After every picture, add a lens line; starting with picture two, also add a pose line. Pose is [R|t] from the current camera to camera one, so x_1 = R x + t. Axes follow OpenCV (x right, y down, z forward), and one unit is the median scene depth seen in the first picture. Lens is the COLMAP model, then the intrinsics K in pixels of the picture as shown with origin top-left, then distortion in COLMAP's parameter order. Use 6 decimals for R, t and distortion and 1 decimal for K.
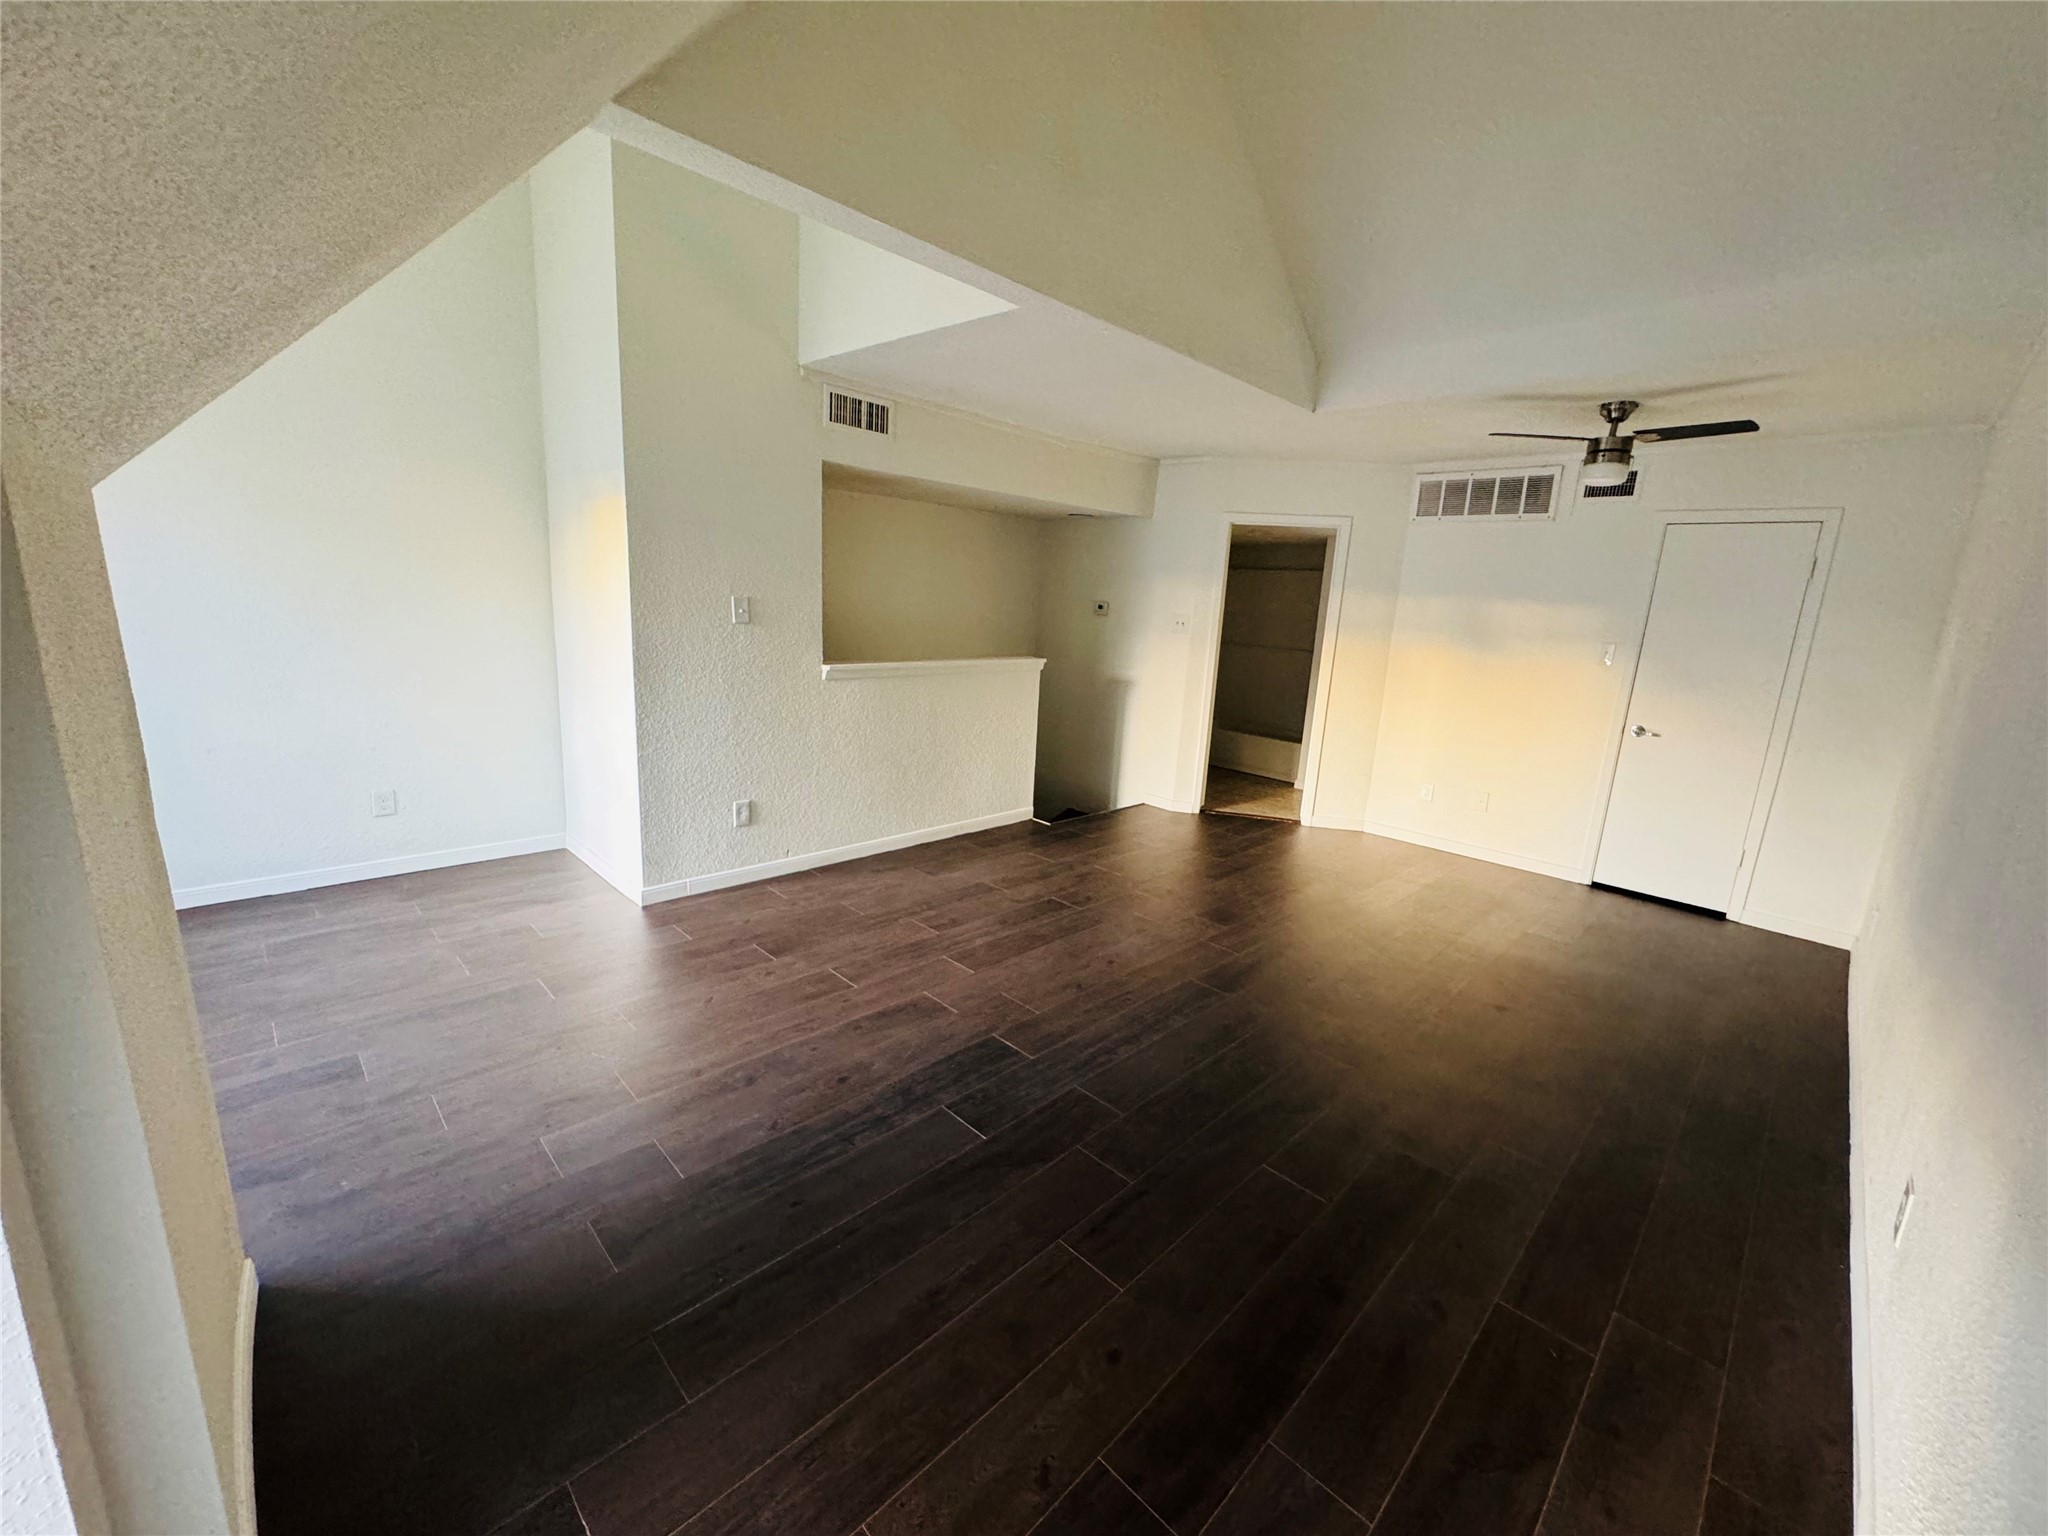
lens RADIAL K [[820.1, 0, 1028.5], [0, 820.1, 770.9], [0, 0, 1]] dist [0.002604, 0.000169]
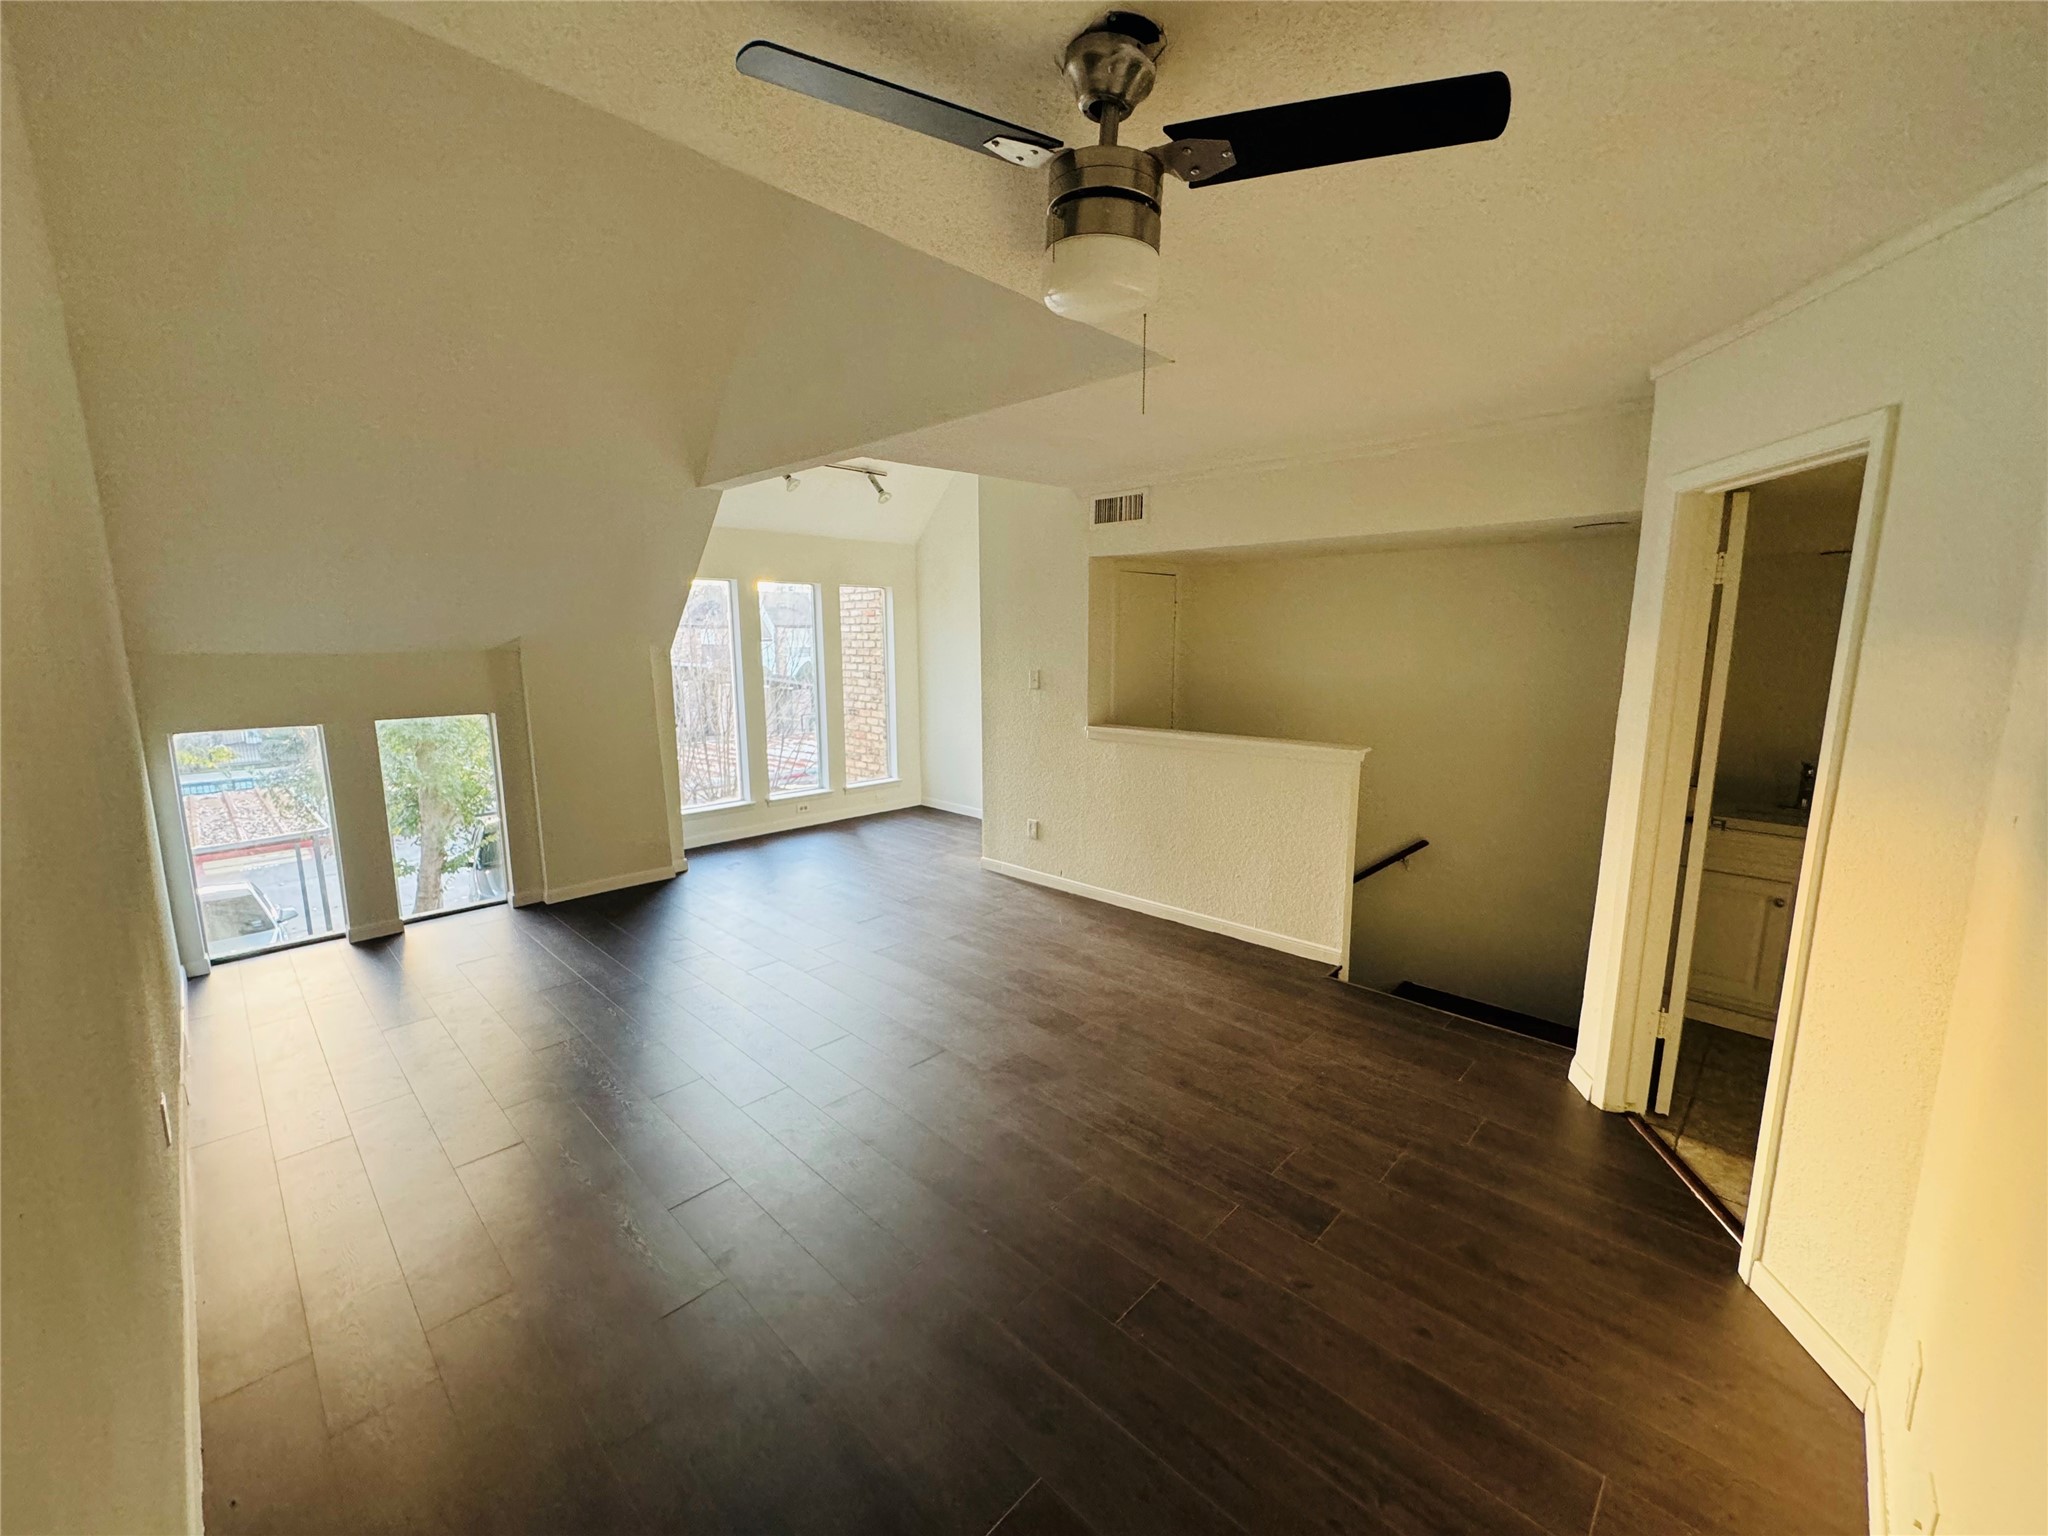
lens RADIAL K [[820.1, 0, 1027.6], [0, 820.1, 771.1], [0, 0, 1]] dist [0.002604, 0.000169]
pose [[0.019114, 0.110223, -0.993723, 0.940069], [-0.204860, 0.973249, 0.104011, -0.172330], [0.978605, 0.201586, 0.041183, 0.887893]]
